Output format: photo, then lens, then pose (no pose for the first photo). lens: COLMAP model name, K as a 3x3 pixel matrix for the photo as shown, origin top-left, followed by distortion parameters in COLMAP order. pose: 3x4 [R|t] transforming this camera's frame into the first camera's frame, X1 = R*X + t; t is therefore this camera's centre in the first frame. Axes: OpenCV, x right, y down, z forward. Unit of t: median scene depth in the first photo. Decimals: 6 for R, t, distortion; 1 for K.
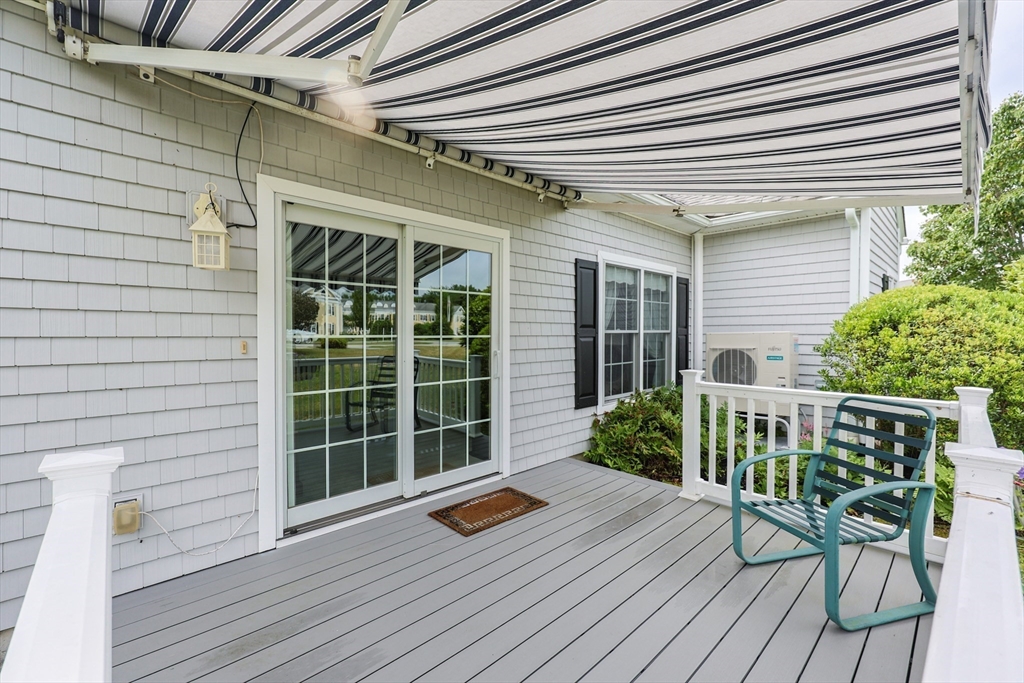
lens RADIAL K [[432.1, 0, 523.7], [0, 432.1, 337.7], [0, 0, 1]] dist [-0.000699, -0.000058]
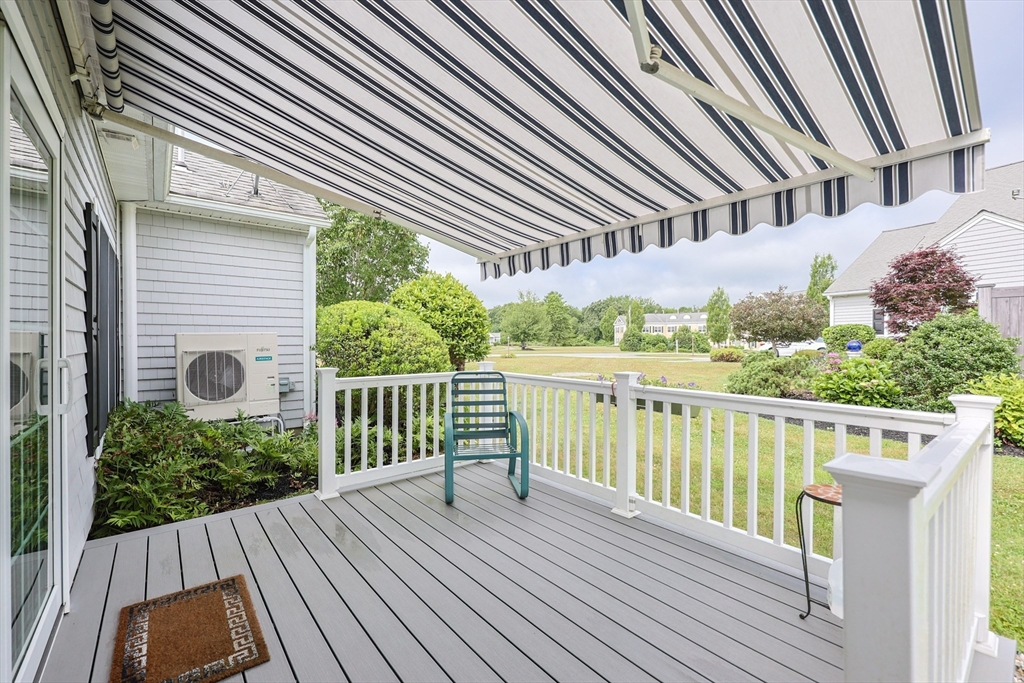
lens RADIAL K [[432.1, 0, 523.7], [0, 432.1, 337.7], [0, 0, 1]] dist [-0.000699, -0.000058]
pose [[0.079701, 0.006404, 0.996798, -0.429627], [0.009666, 0.999927, -0.007196, 0.012665], [-0.996772, 0.010208, 0.079633, 0.359191]]
